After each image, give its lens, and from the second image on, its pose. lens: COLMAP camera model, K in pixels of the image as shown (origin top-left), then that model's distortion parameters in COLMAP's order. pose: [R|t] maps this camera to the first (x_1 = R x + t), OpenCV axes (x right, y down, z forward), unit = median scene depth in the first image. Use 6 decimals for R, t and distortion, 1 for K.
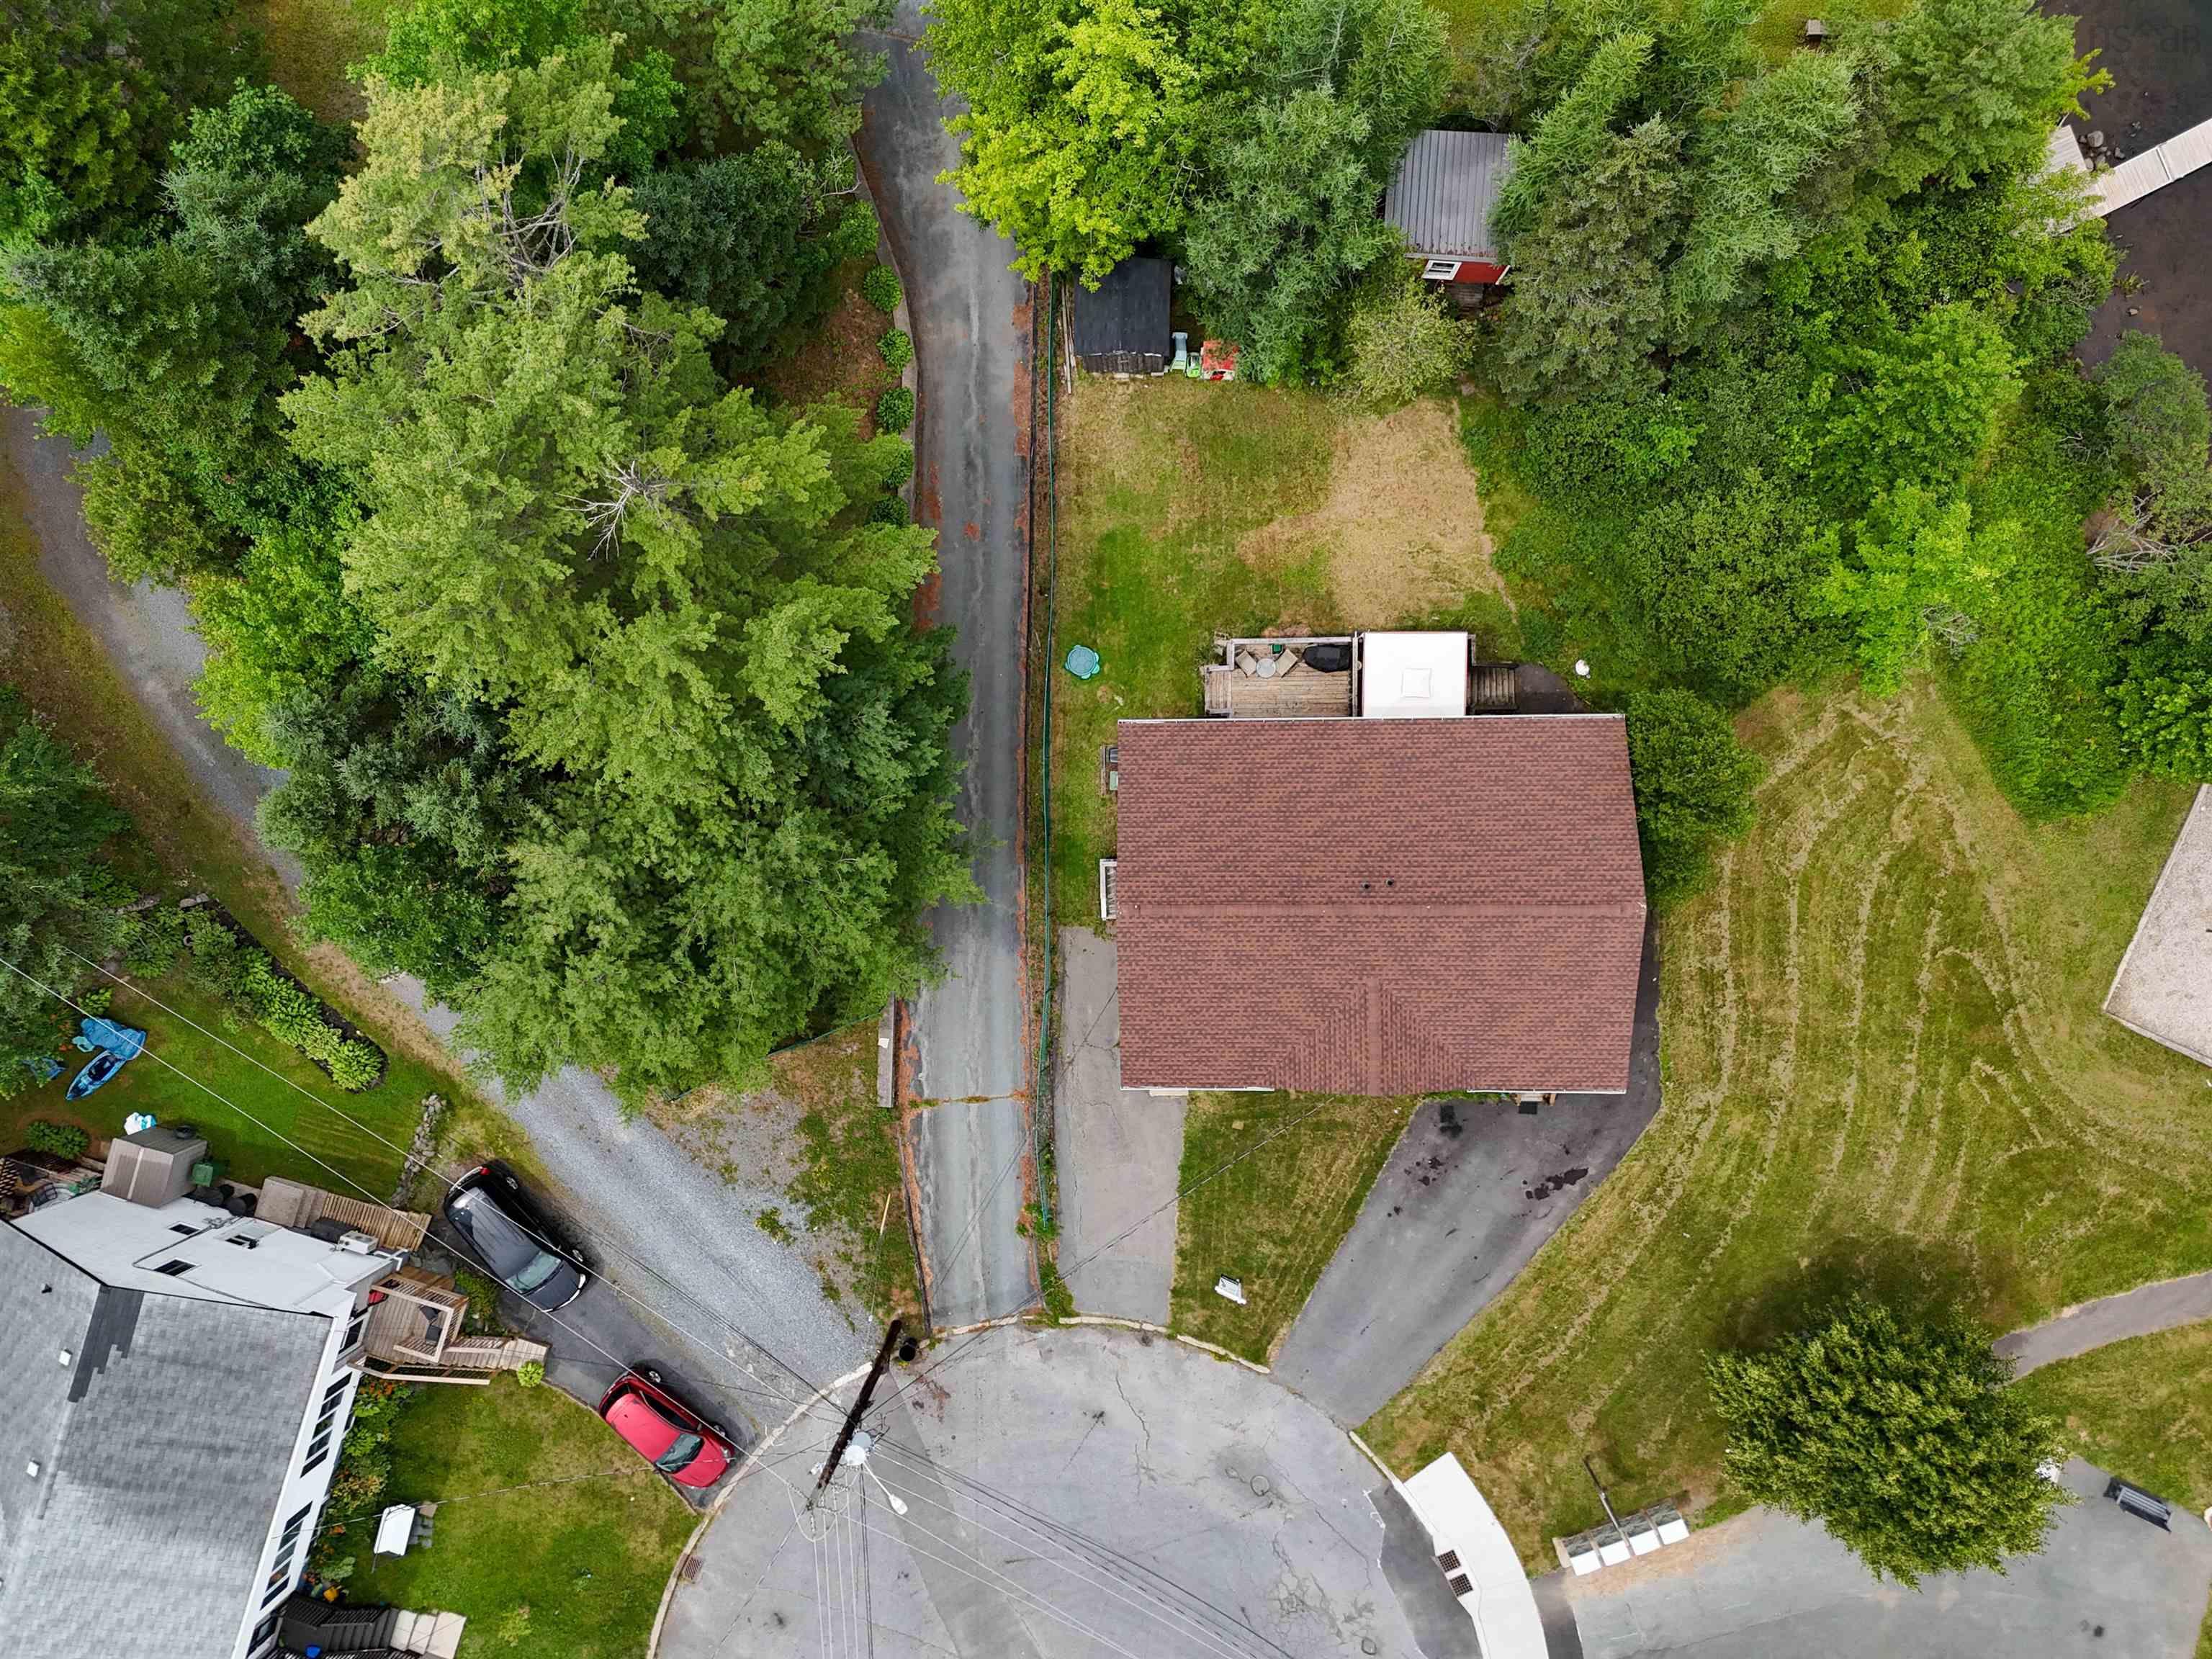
lens RADIAL K [[1619.6, 0, 1108.5], [0, 1619.6, 819.7], [0, 0, 1]] dist [0.081440, -0.078303]
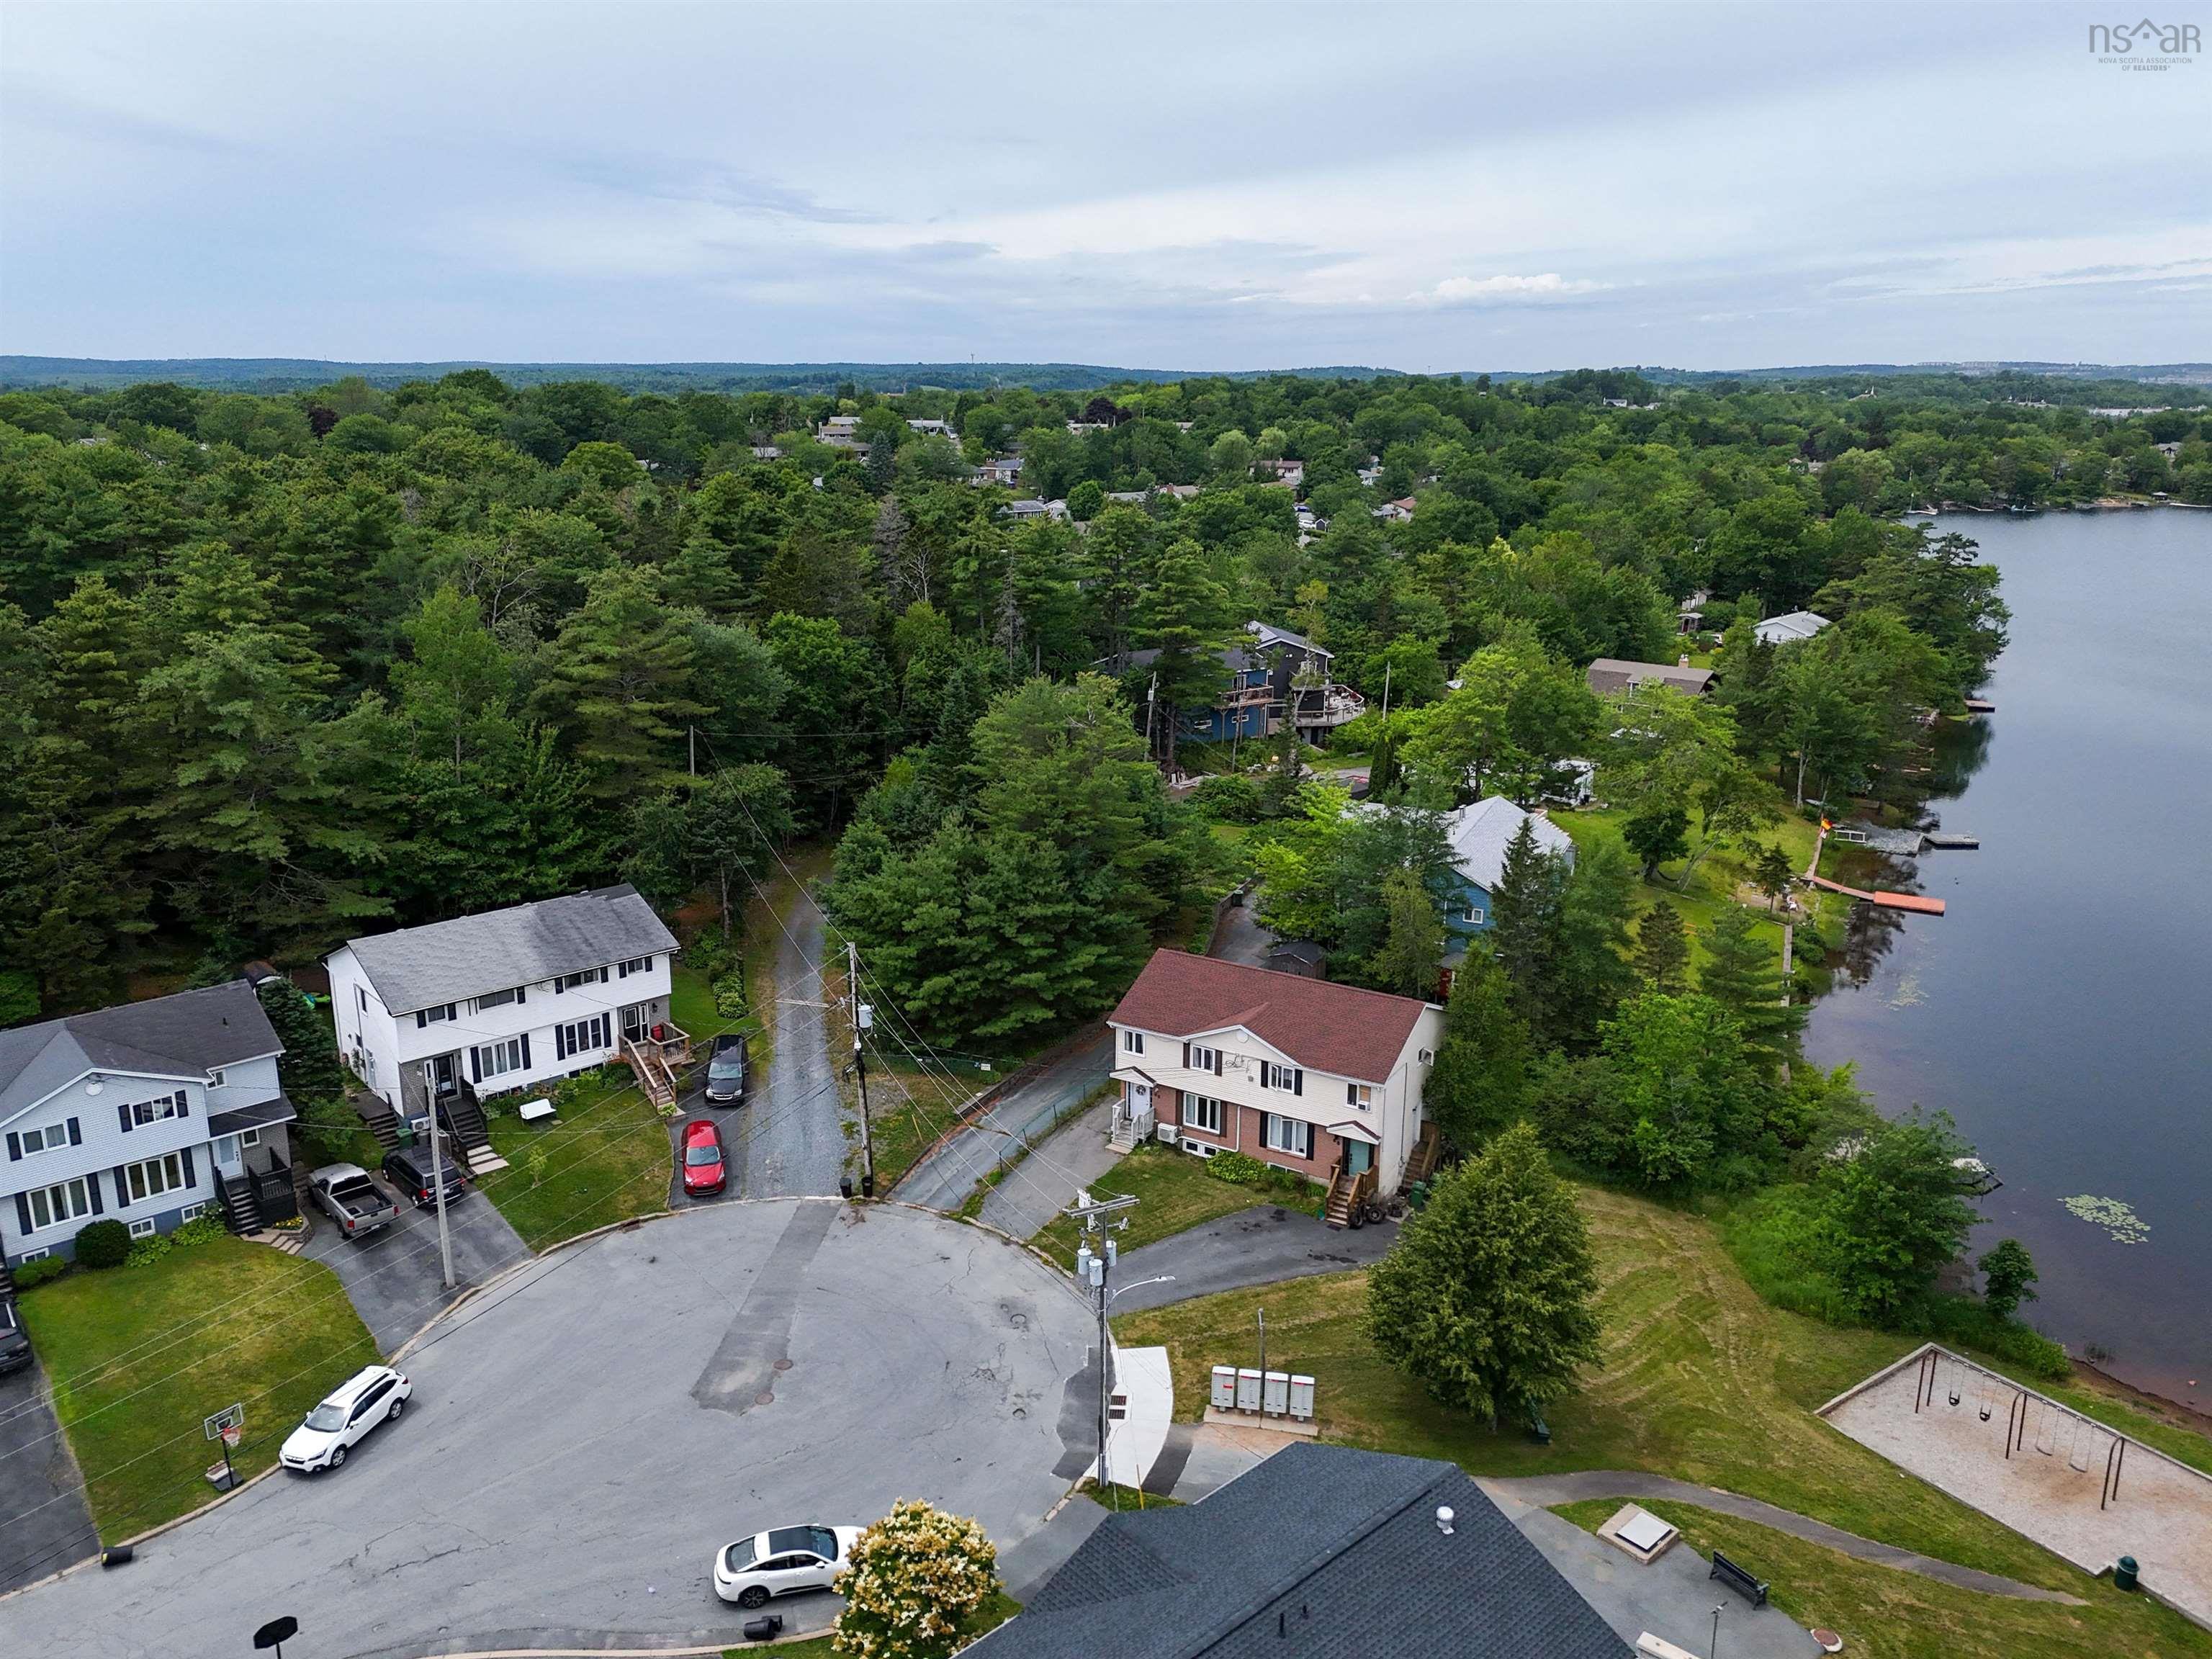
lens RADIAL K [[1619.6, 0, 1108.5], [0, 1619.6, 819.7], [0, 0, 1]] dist [0.081440, -0.078303]
pose [[0.858274, 0.178516, -0.481141, 0.686380], [-0.510442, 0.200036, -0.836322, 1.344066], [-0.053051, 0.963388, 0.262808, 0.306111]]
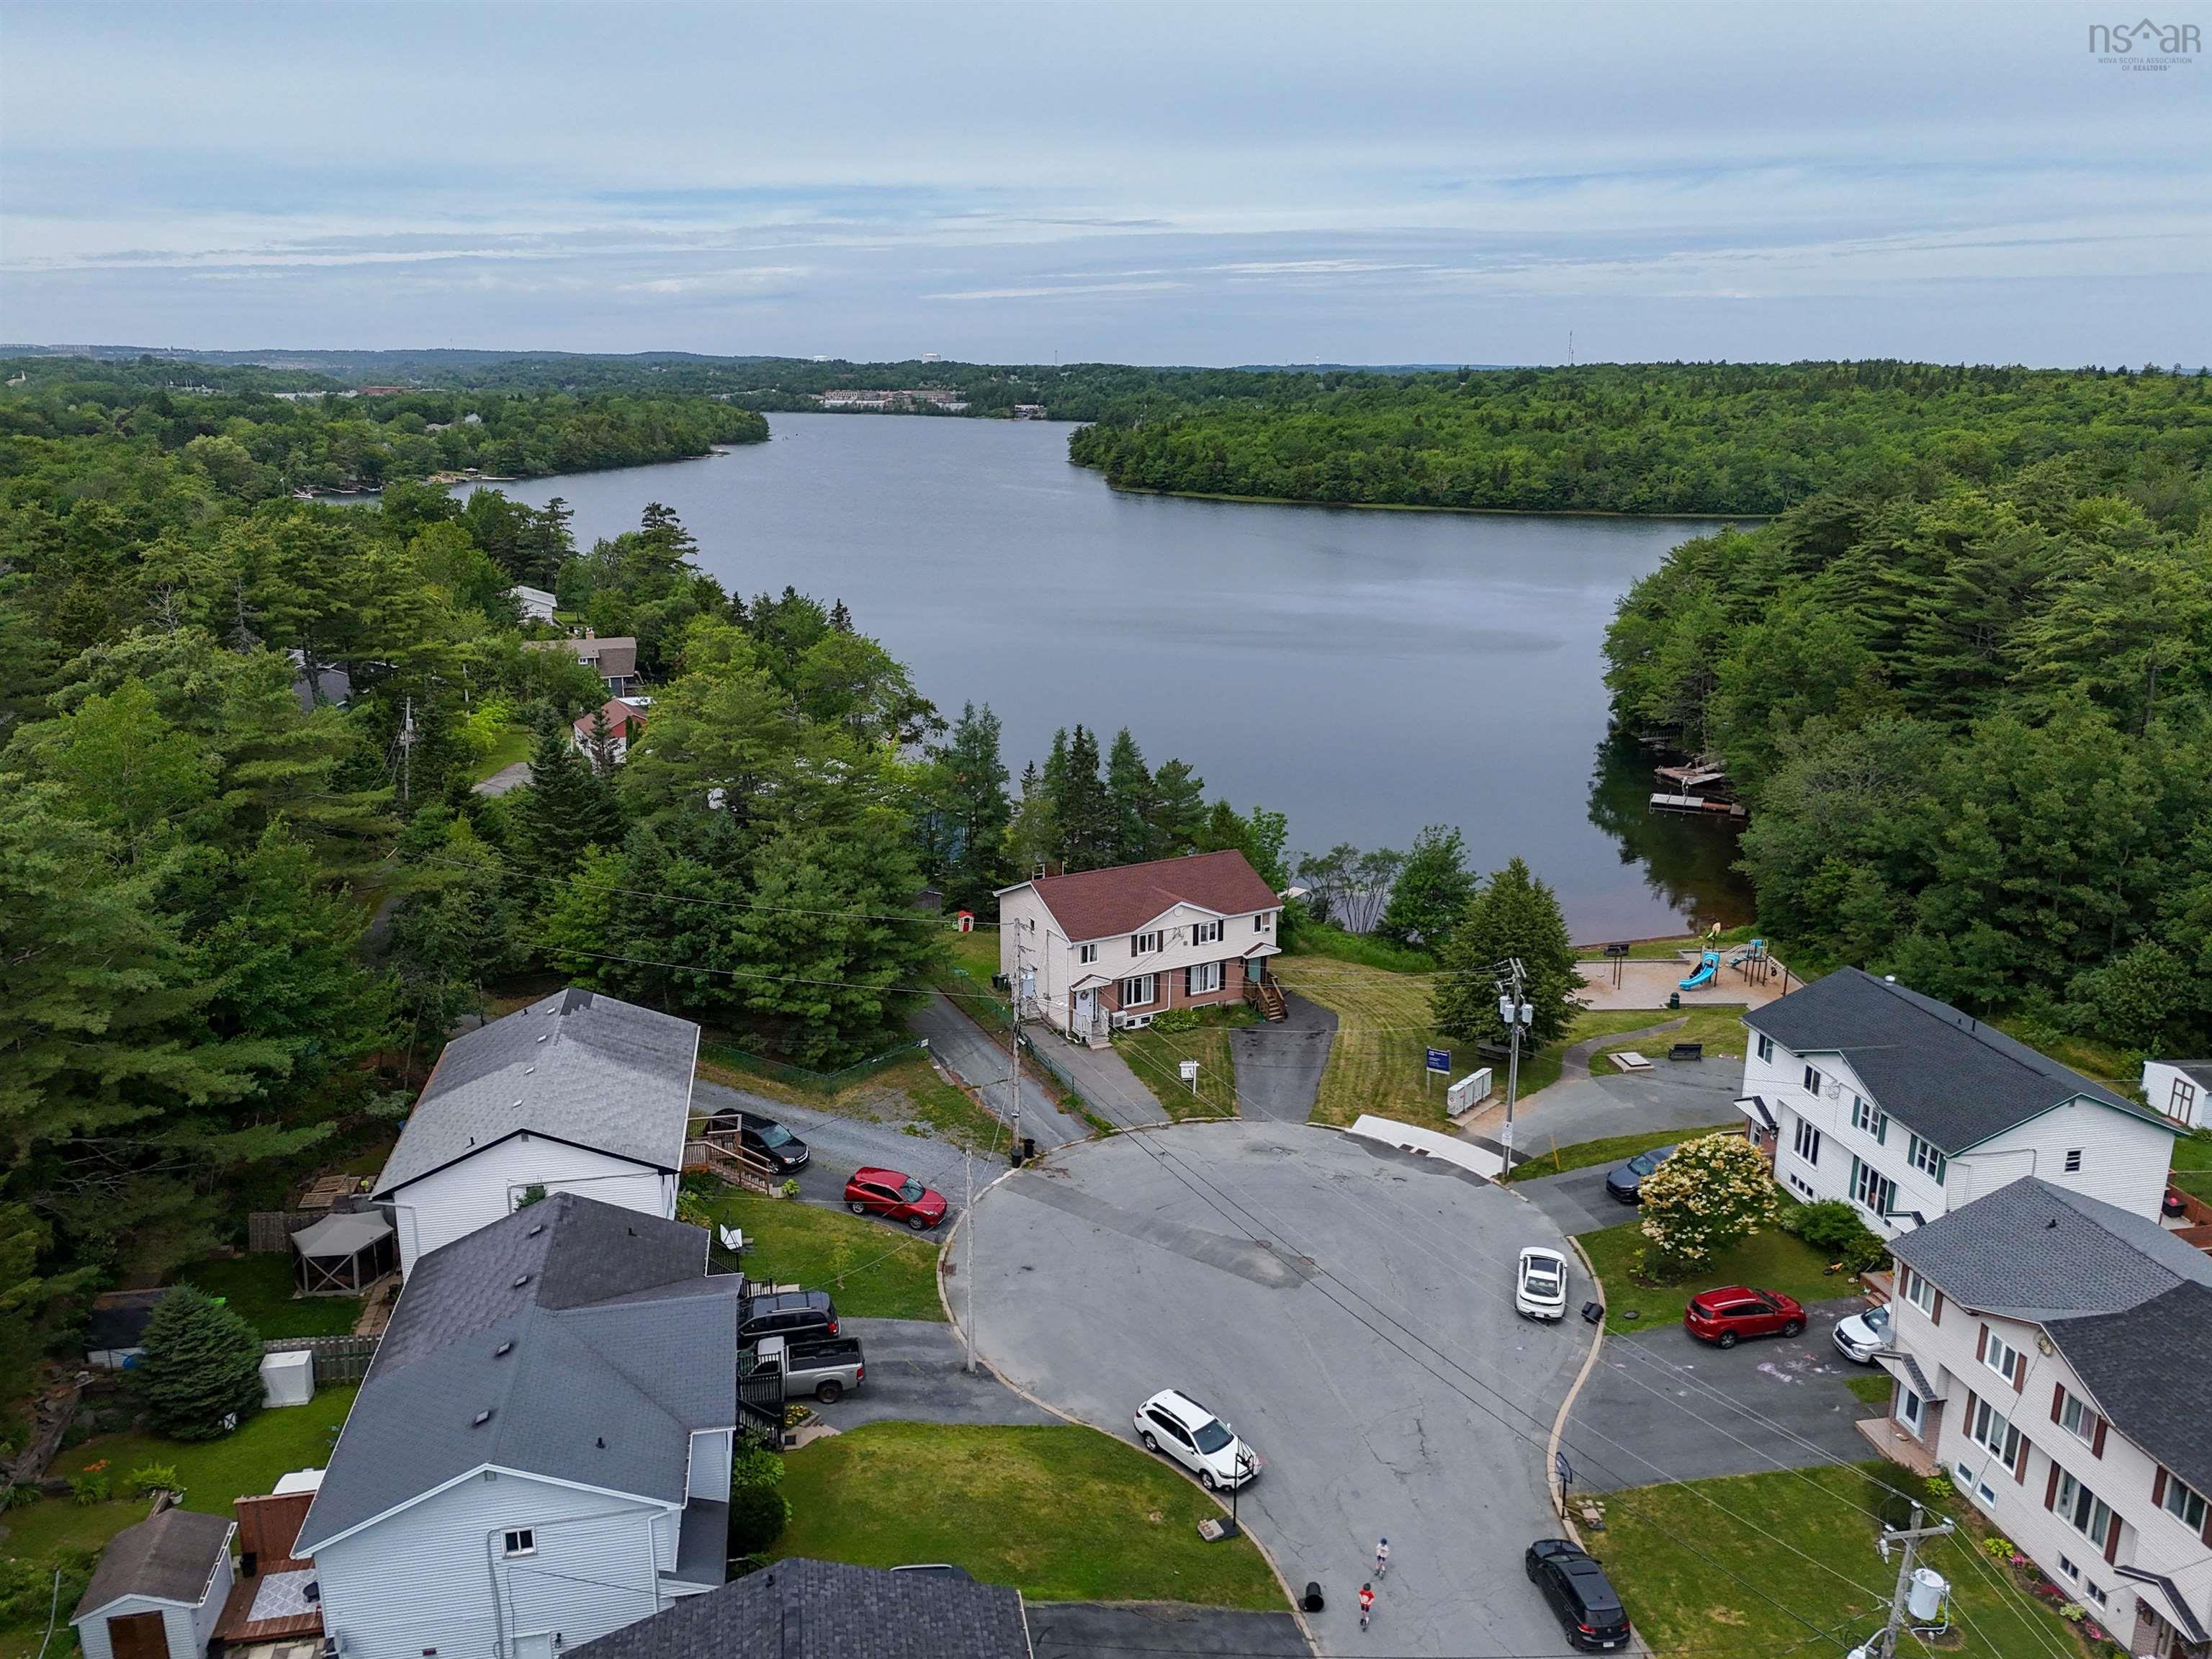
lens RADIAL K [[1619.6, 0, 1108.5], [0, 1619.6, 819.7], [0, 0, 1]] dist [0.081440, -0.078303]
pose [[0.882831, -0.078632, 0.463062, -0.724436], [0.468638, 0.213440, -0.857217, 1.571201], [-0.031431, 0.973787, 0.225281, 0.369513]]
